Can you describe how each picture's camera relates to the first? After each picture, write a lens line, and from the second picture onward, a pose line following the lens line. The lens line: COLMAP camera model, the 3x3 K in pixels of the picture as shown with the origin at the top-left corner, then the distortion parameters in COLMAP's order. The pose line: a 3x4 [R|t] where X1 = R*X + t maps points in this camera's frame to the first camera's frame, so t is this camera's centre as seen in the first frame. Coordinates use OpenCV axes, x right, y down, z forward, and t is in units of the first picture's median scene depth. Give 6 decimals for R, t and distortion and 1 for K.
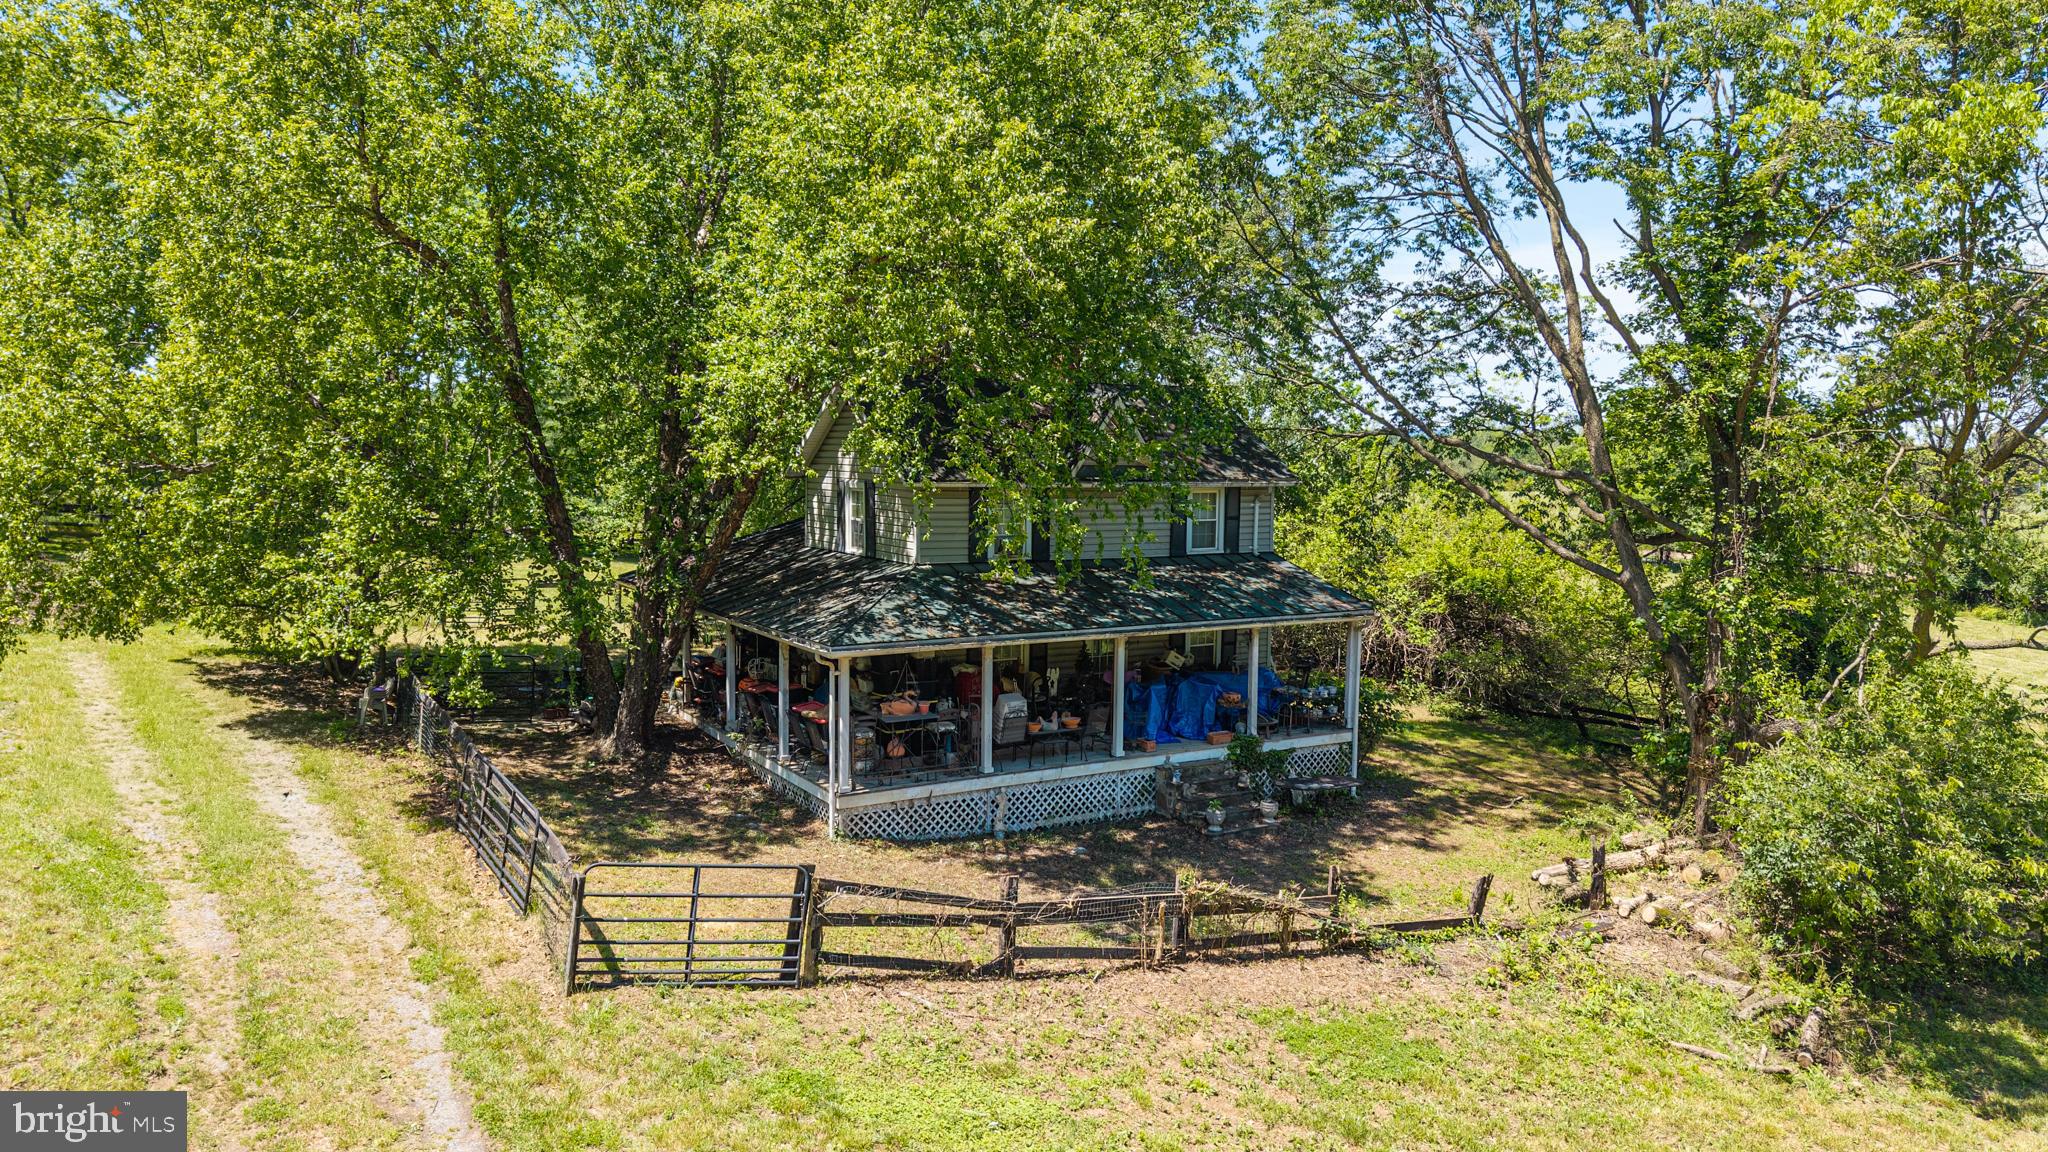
lens RADIAL K [[1379.3, 0, 1024.0], [0, 1379.3, 576.0], [0, 0, 1]] dist [0.011950, -0.006982]
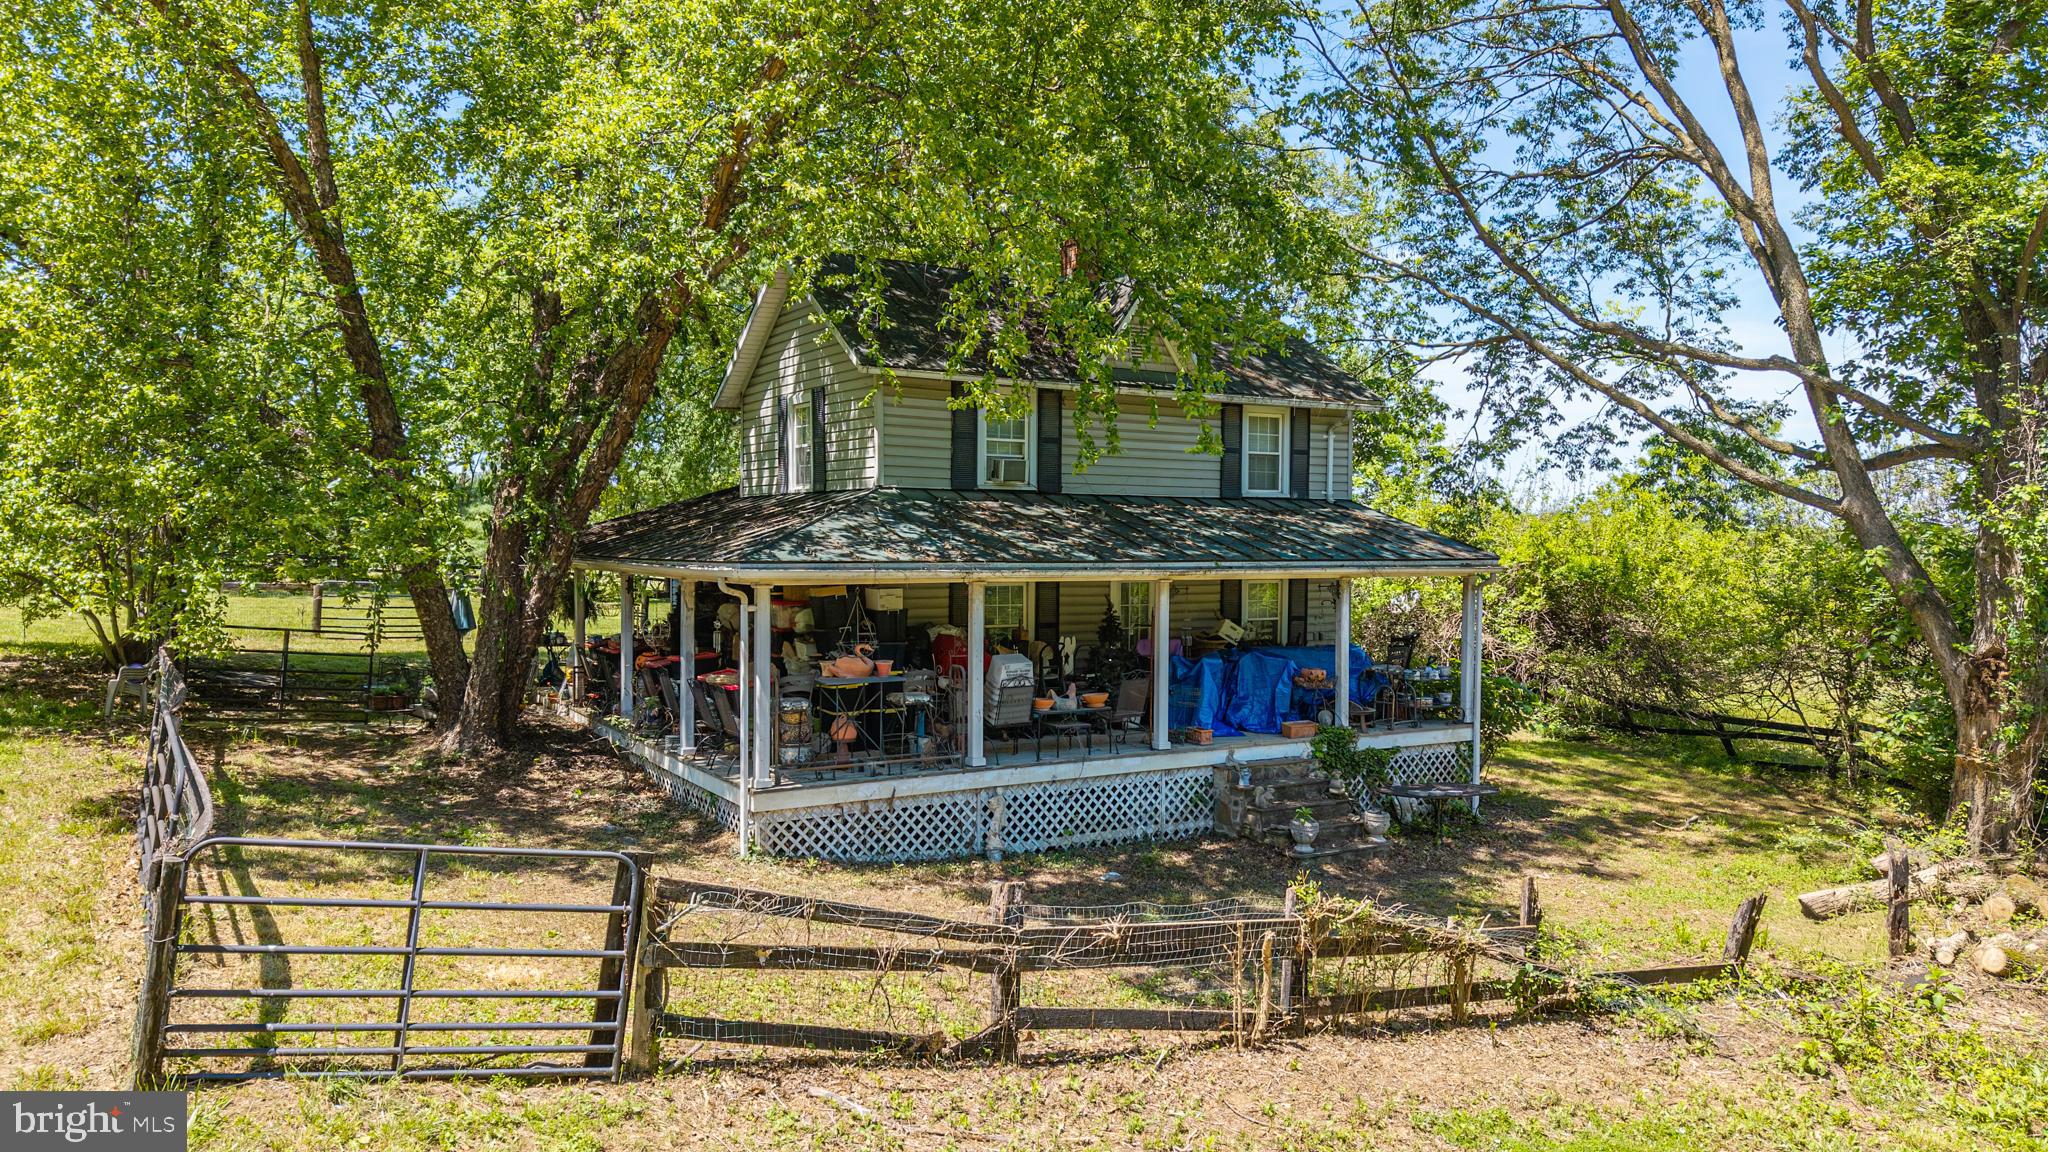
lens RADIAL K [[1406.2, 0, 1024.0], [0, 1406.2, 576.0], [0, 0, 1]] dist [-0.018175, 0.033856]
pose [[0.999983, -0.005825, 0.000968, -0.002995], [0.005871, 0.998317, -0.057701, 0.090343], [-0.000630, 0.057706, 0.998333, 0.298530]]
